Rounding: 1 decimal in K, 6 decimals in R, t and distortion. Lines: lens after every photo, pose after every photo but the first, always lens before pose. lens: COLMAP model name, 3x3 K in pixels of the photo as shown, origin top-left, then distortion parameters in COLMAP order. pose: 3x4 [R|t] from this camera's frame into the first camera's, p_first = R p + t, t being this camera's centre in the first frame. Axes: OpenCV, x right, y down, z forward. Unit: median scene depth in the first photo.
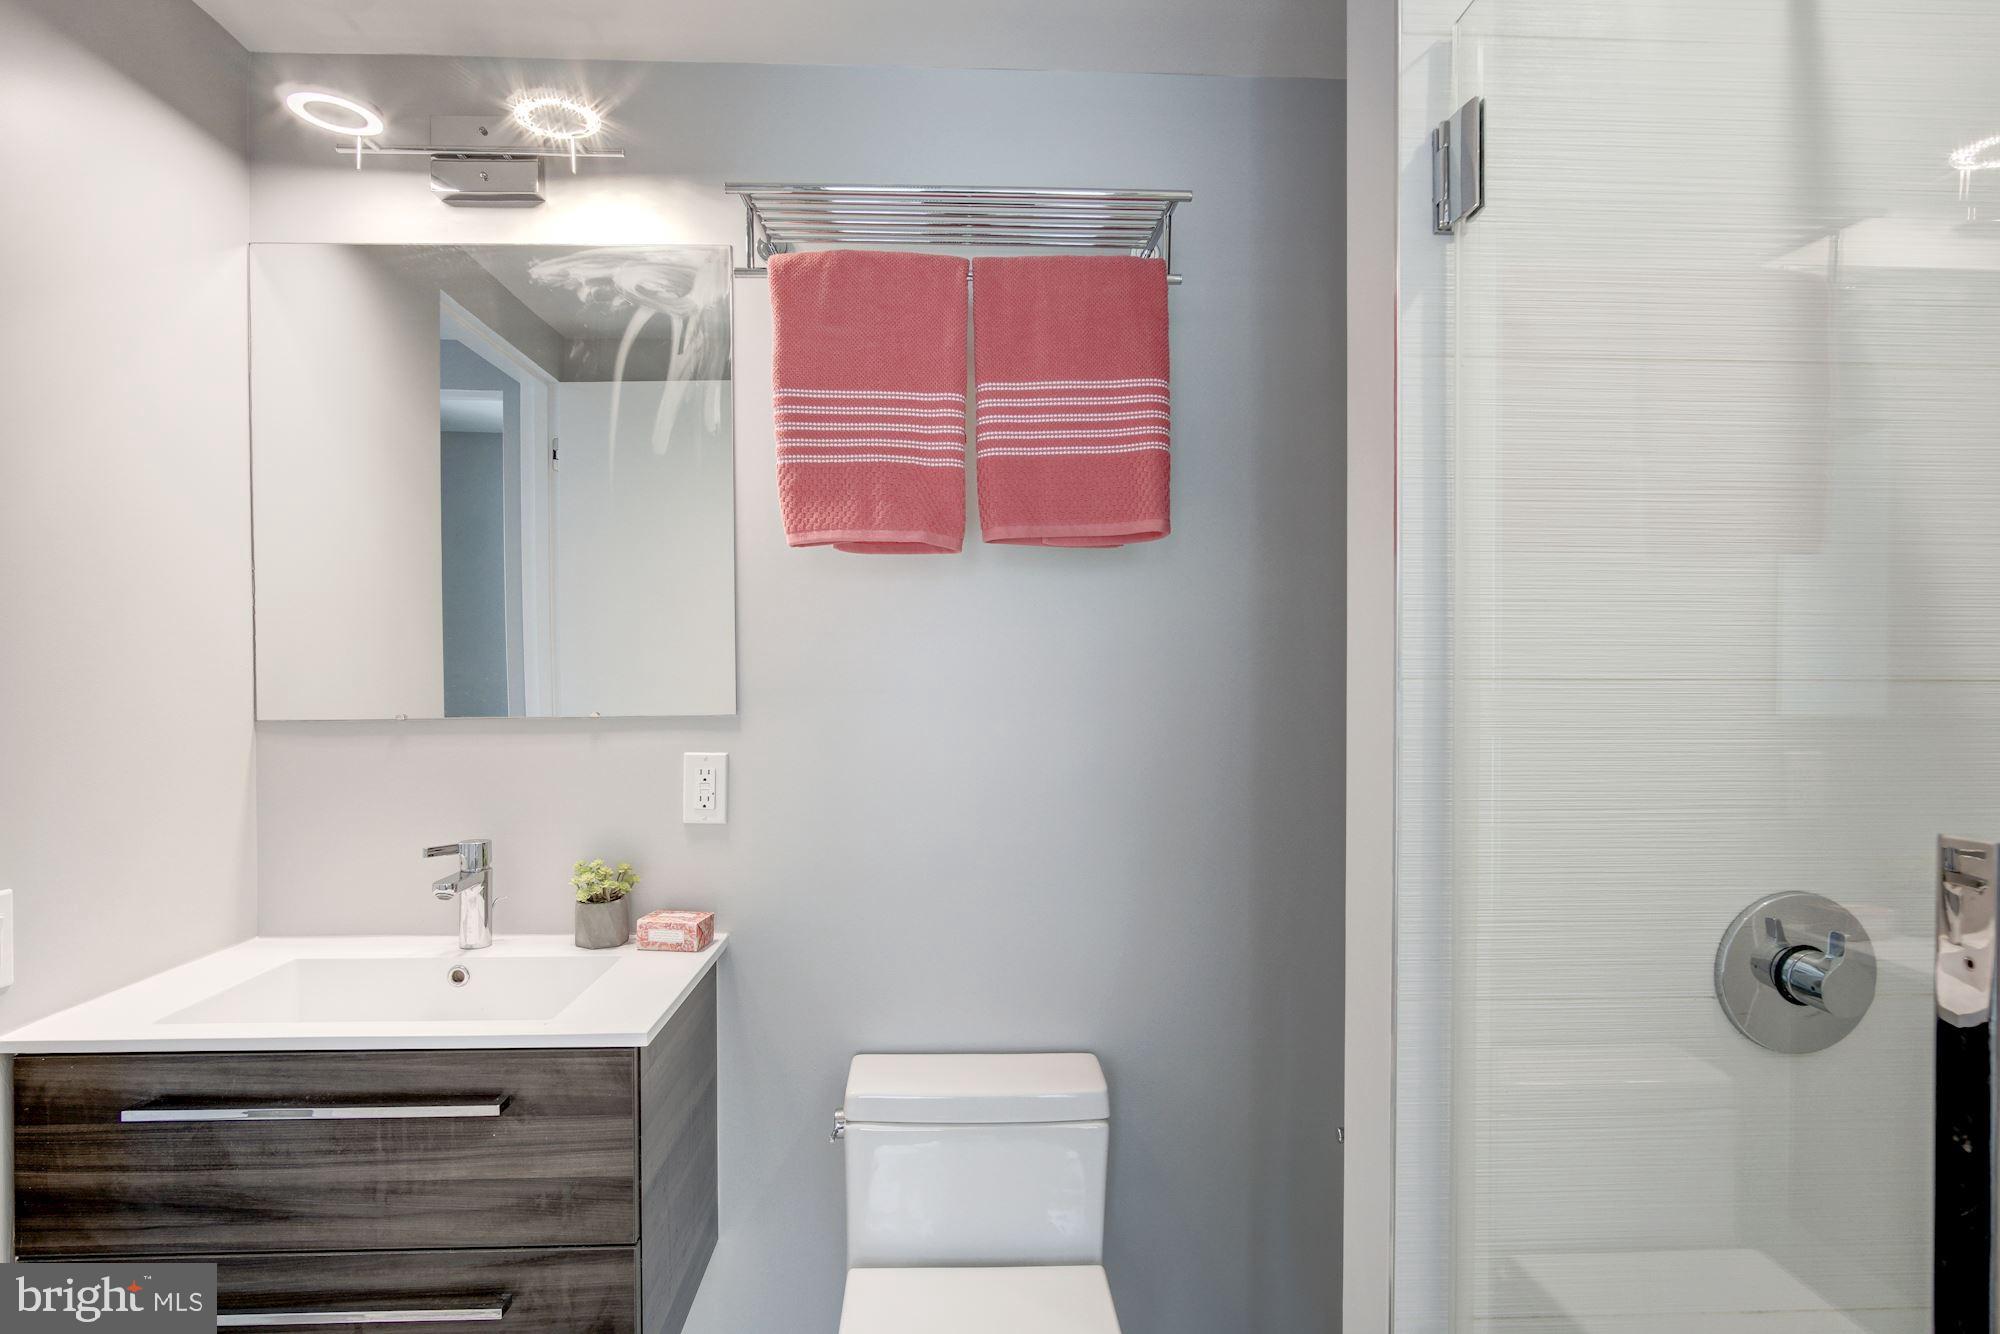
lens RADIAL K [[1077.4, 0, 995.9], [0, 1077.4, 679.6], [0, 0, 1]] dist [-0.001703, 0.000042]
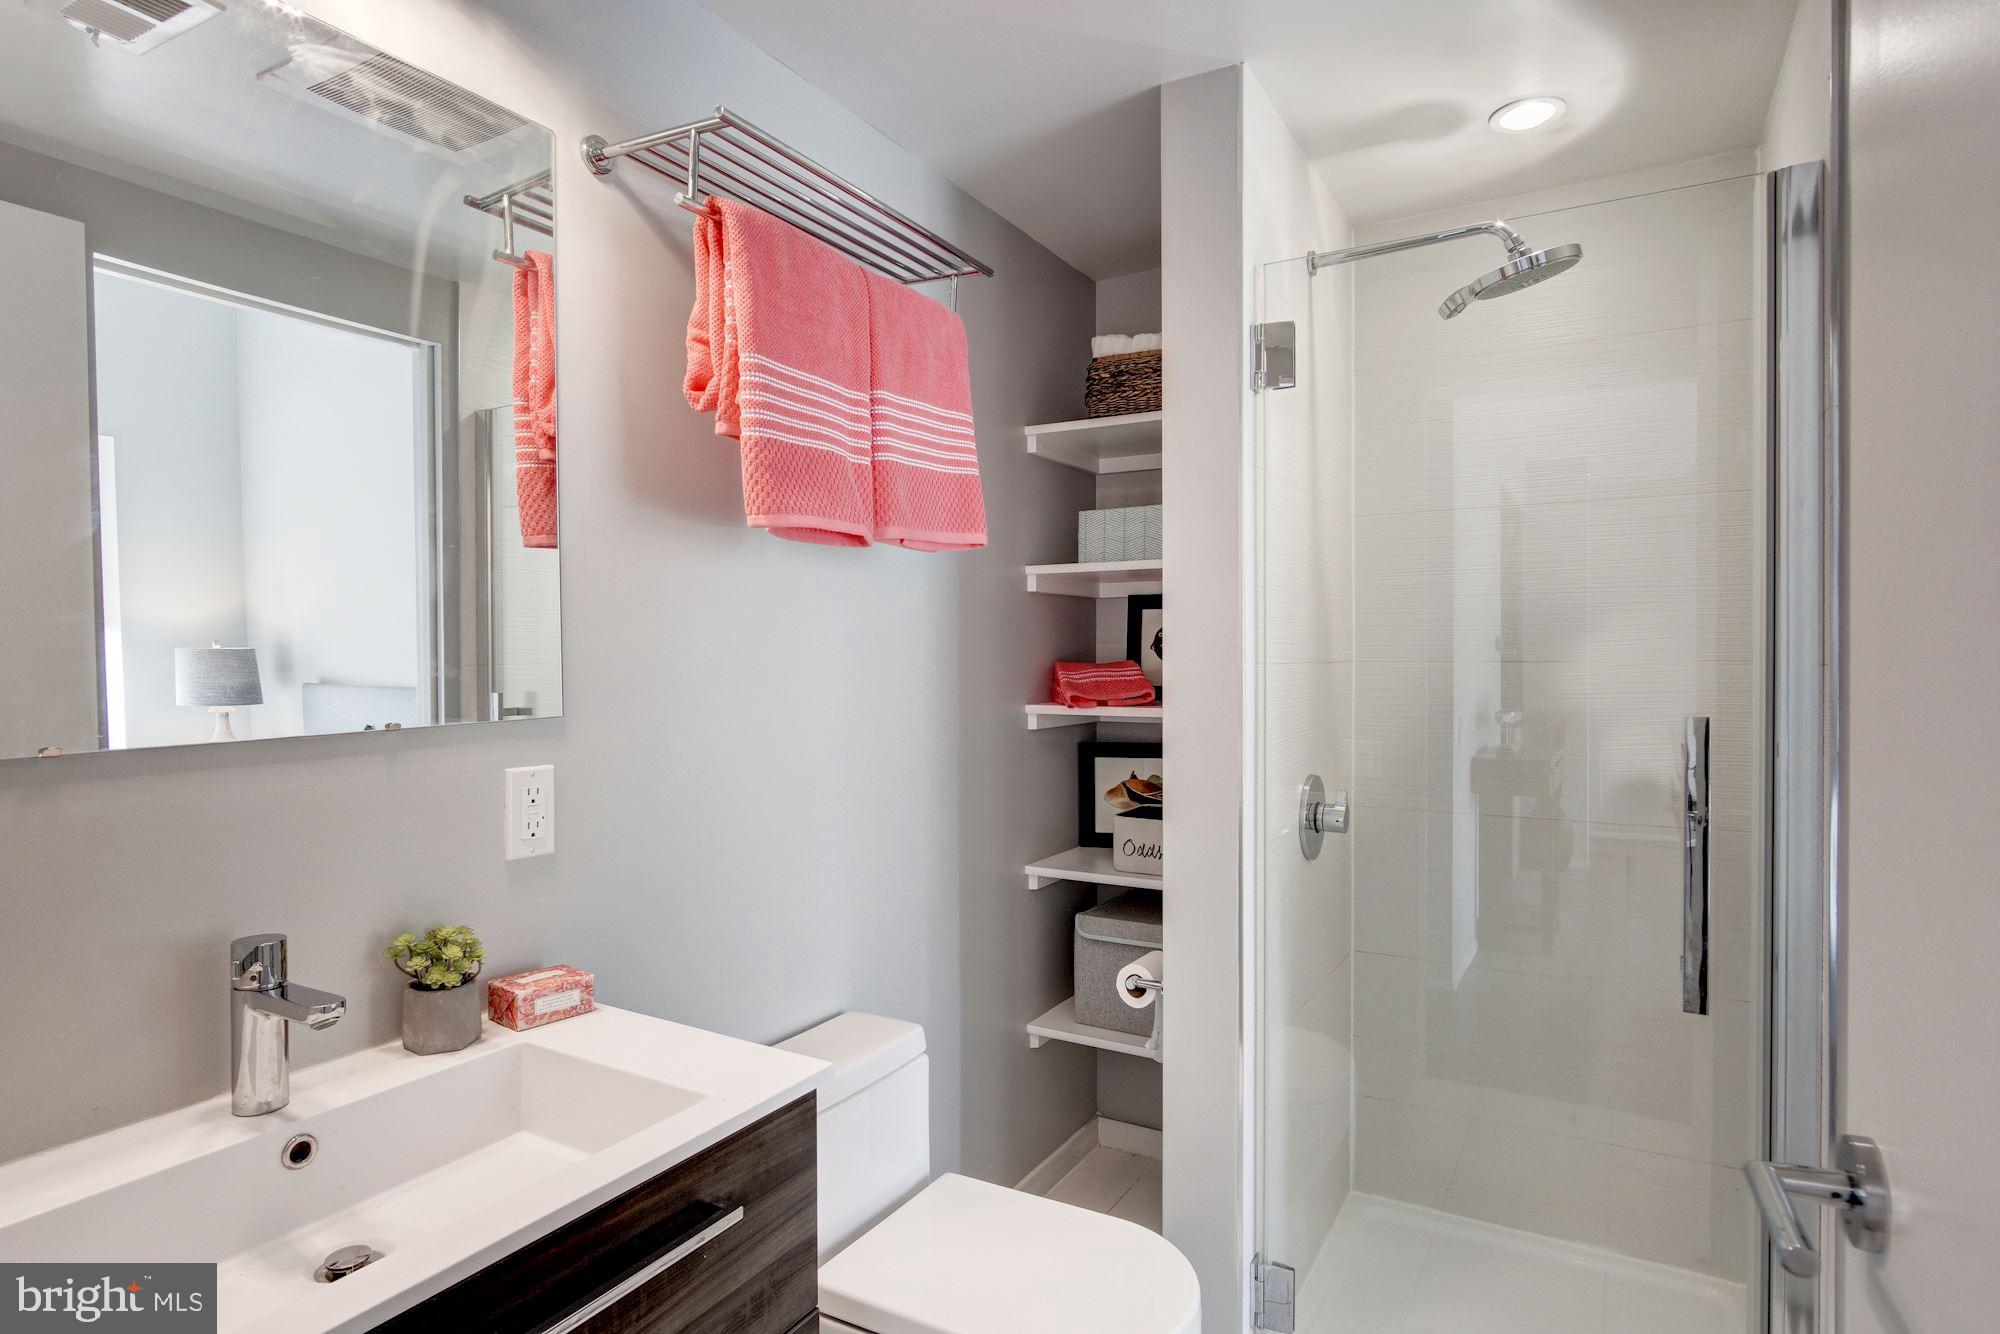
lens RADIAL K [[1077.4, 0, 1001.2], [0, 1077.4, 657.3], [0, 0, 1]] dist [-0.001703, 0.000042]
pose [[0.533881, -0.006675, 0.845533, -0.857602], [0.005782, 0.999974, 0.004243, -0.014884], [-0.845540, 0.002624, 0.533906, 0.333631]]
